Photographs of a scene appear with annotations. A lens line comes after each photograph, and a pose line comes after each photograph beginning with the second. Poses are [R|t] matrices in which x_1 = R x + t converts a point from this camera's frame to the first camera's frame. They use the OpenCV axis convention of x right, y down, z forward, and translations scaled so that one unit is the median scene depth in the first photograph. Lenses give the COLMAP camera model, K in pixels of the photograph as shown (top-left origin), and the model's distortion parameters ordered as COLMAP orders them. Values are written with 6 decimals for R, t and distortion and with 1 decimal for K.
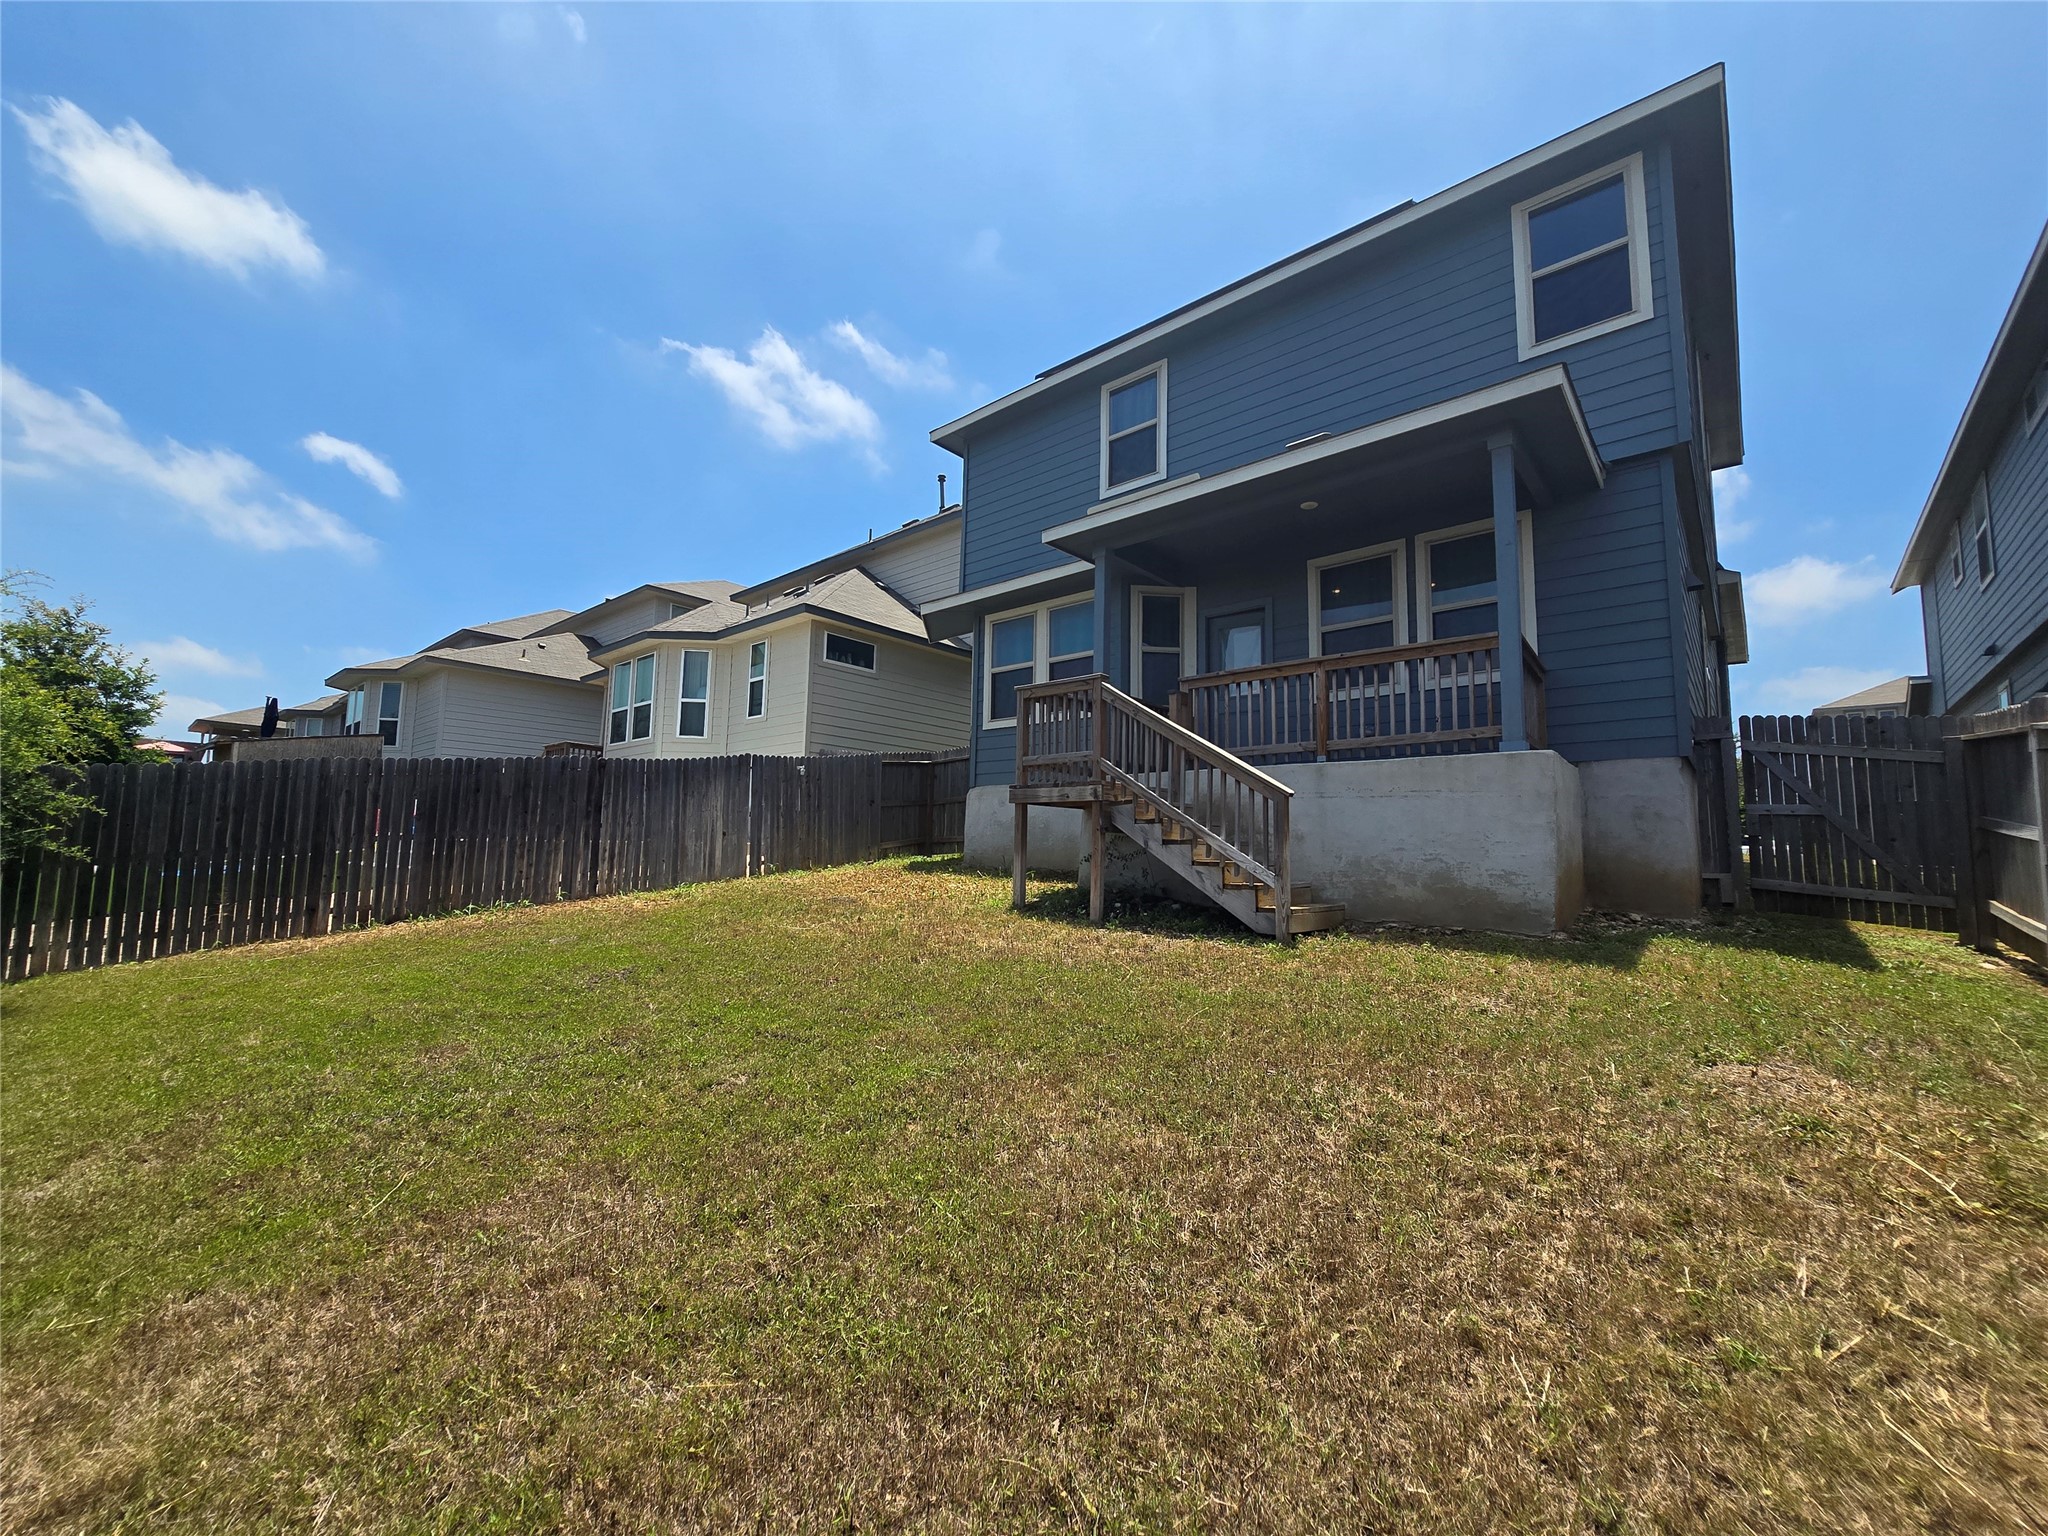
lens RADIAL K [[836.2, 0, 1026.0], [0, 836.2, 774.2], [0, 0, 1]] dist [-0.000442, 0.000070]
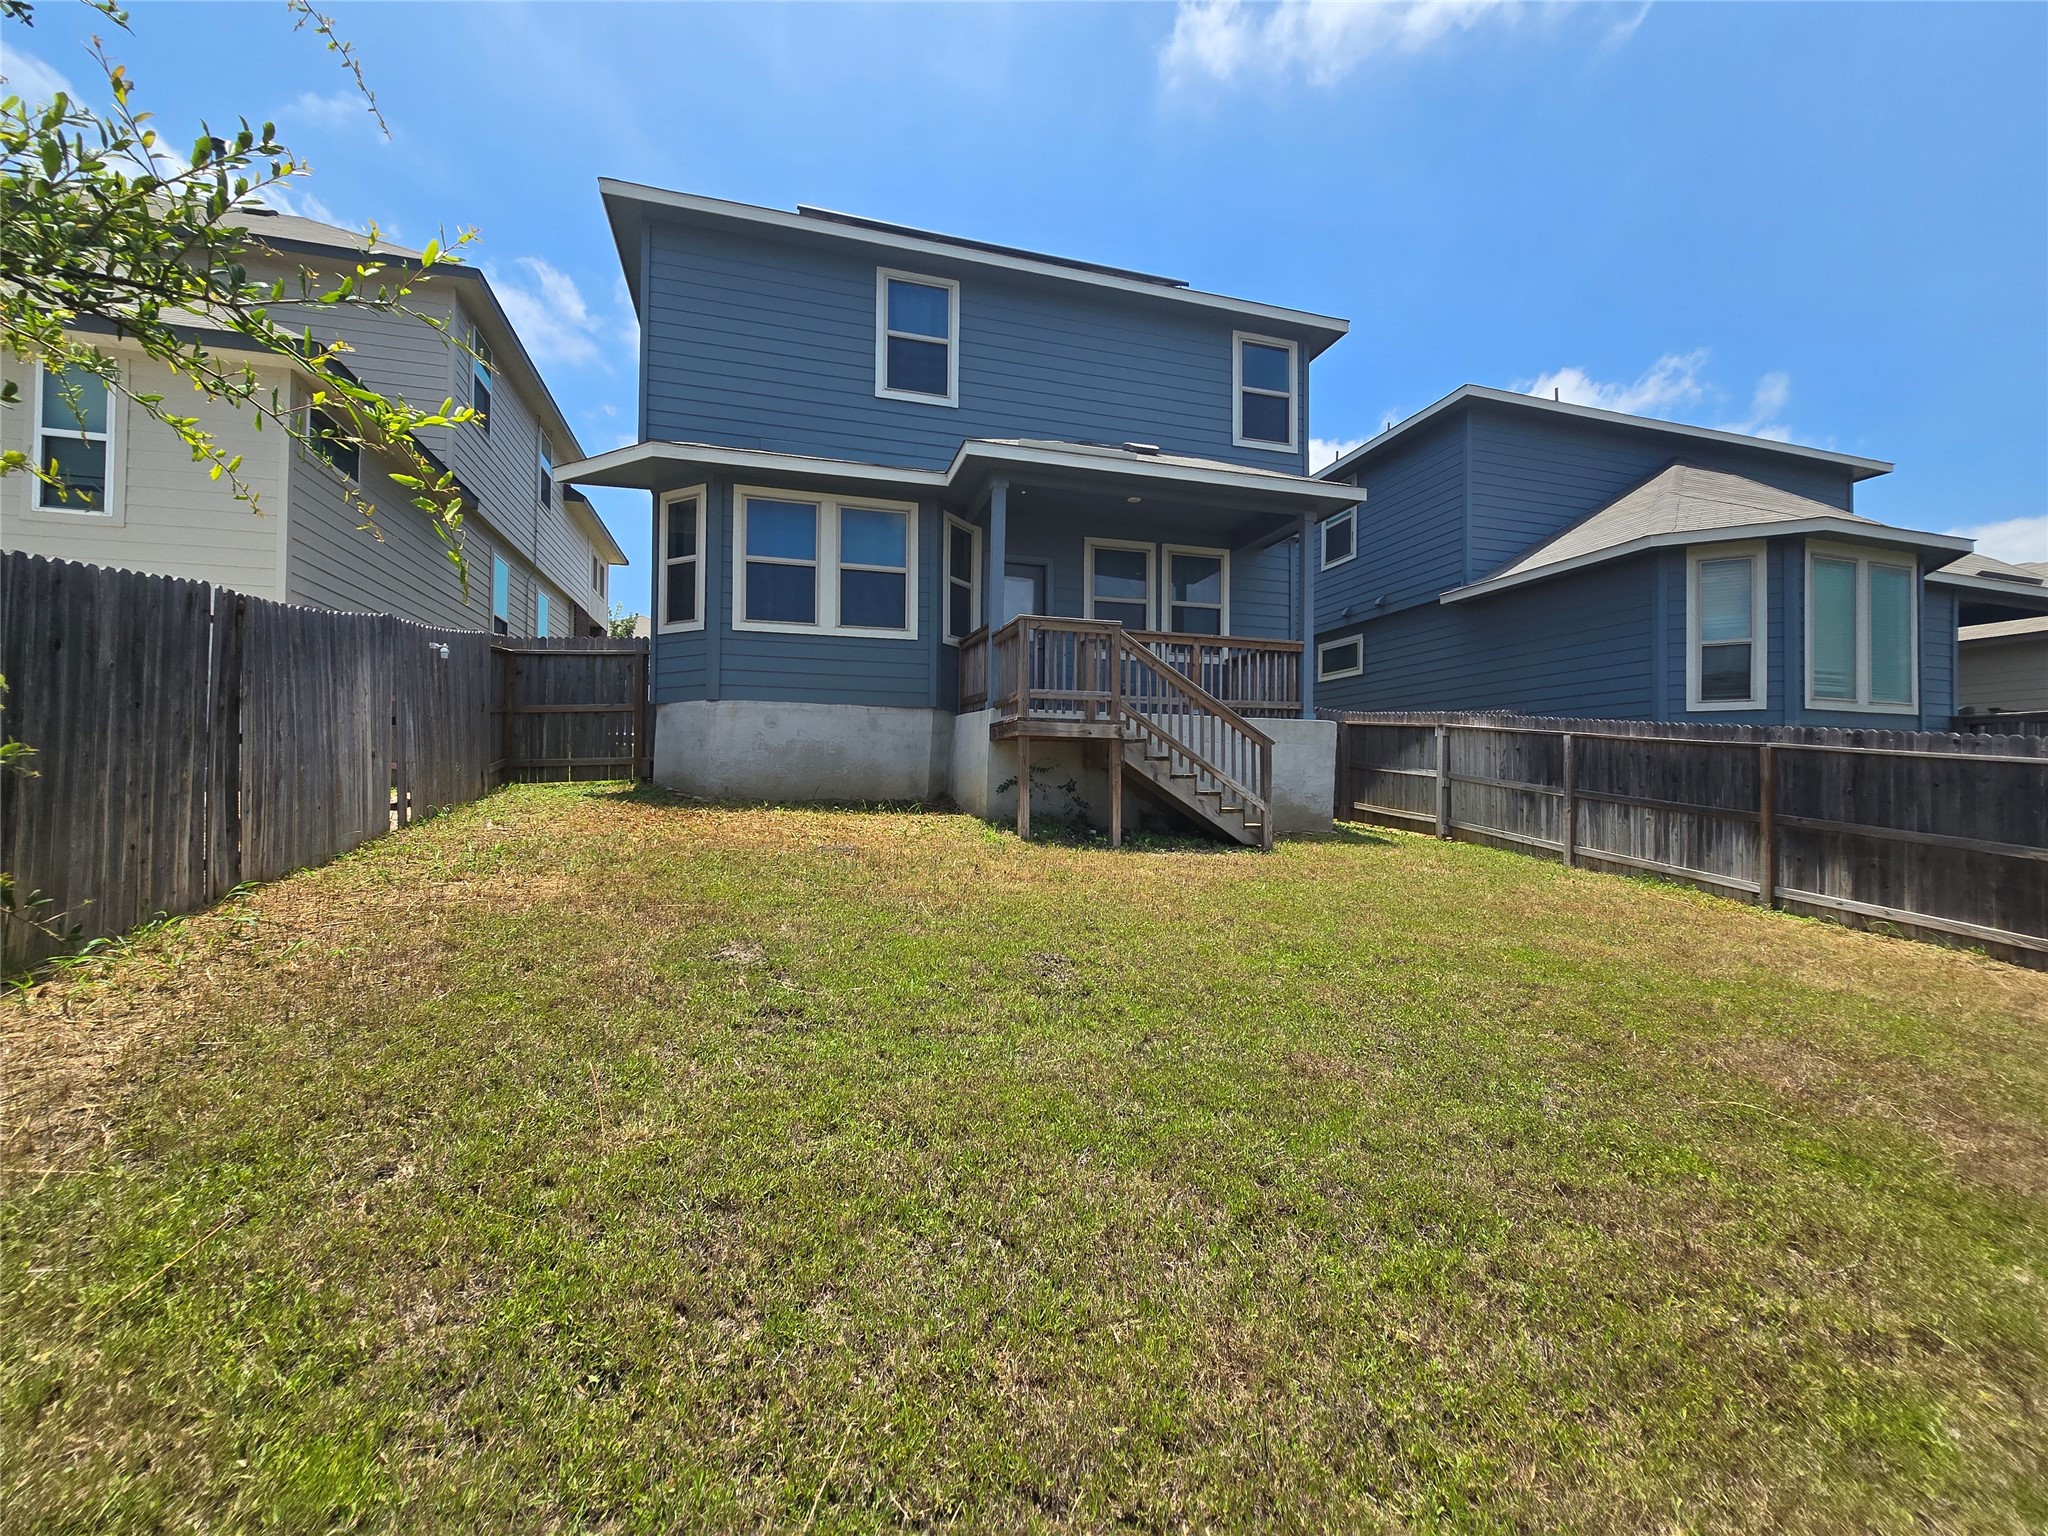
lens RADIAL K [[836.2, 0, 1023.0], [0, 836.2, 772.0], [0, 0, 1]] dist [-0.000442, 0.000070]
pose [[0.540018, -0.002980, 0.841648, -0.718126], [-0.081045, 0.995163, 0.055523, 0.019473], [-0.837743, -0.098195, 0.537164, 0.401311]]
